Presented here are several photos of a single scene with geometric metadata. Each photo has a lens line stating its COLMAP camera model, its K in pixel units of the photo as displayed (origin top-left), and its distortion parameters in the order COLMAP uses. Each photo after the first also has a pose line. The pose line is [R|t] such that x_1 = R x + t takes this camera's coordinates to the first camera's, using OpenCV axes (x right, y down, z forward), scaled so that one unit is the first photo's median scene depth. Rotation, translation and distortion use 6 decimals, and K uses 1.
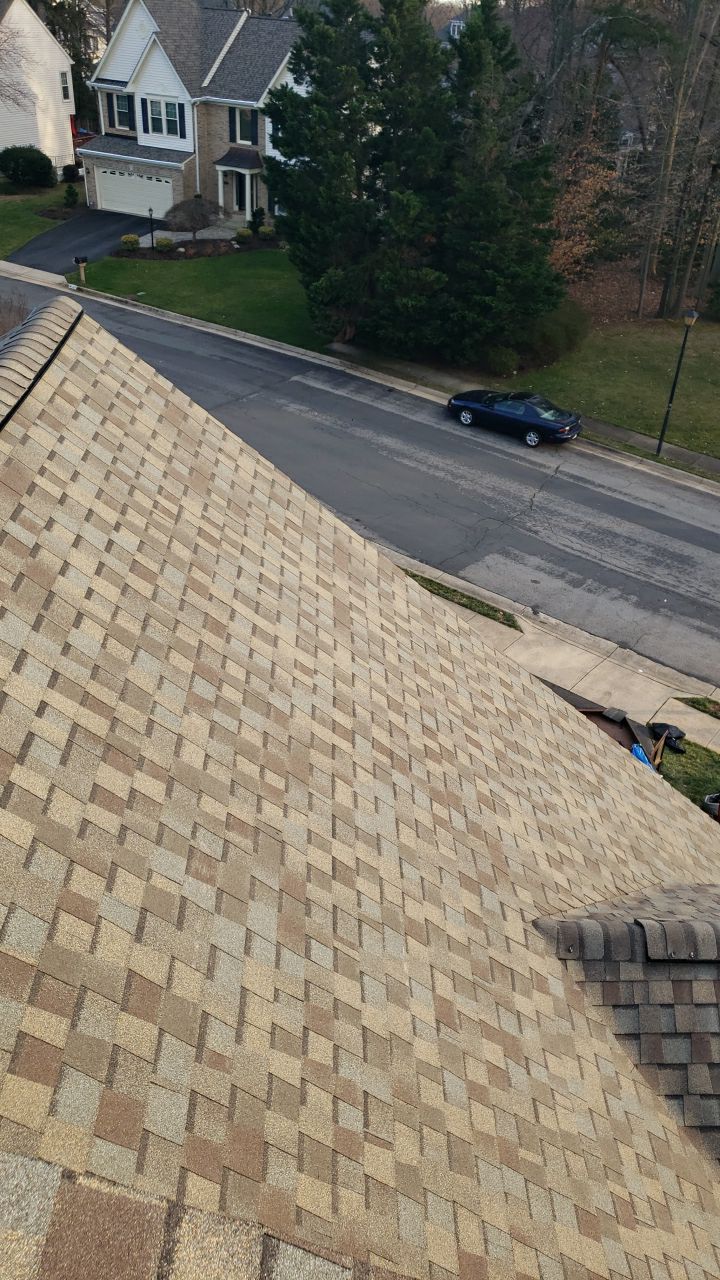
lens RADIAL K [[990.2, 0, 386.1], [0, 990.2, 651.4], [0, 0, 1]] dist [0.032847, -0.017776]
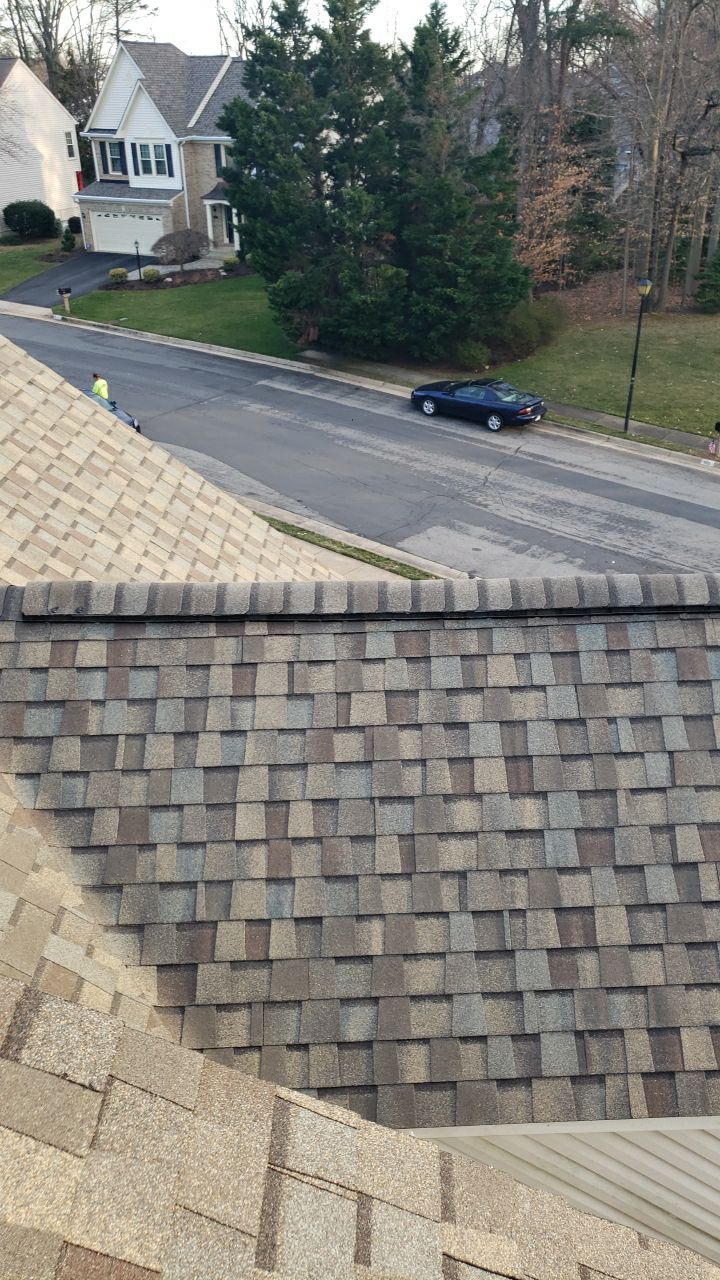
lens RADIAL K [[990.2, 0, 394.2], [0, 990.2, 635.4], [0, 0, 1]] dist [0.032847, -0.017776]
pose [[0.997399, -0.044435, -0.056744, 0.087872], [0.040217, 0.996489, -0.073430, 0.057546], [0.059807, 0.070957, 0.995685, 0.033972]]
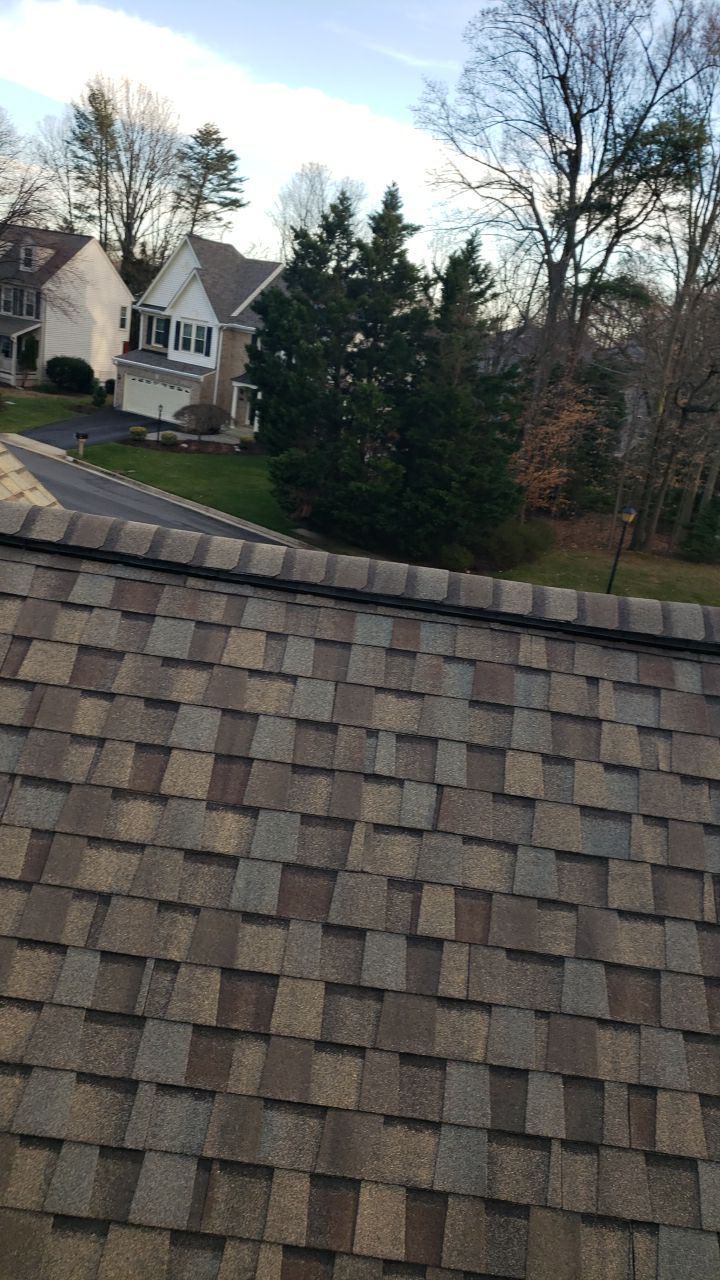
lens RADIAL K [[990.2, 0, 365.1], [0, 990.2, 647.5], [0, 0, 1]] dist [0.032847, -0.017776]
pose [[0.990706, 0.118571, -0.066646, 0.109695], [-0.132092, 0.955576, -0.263487, 0.074744], [0.032444, 0.269841, 0.962358, 0.067021]]
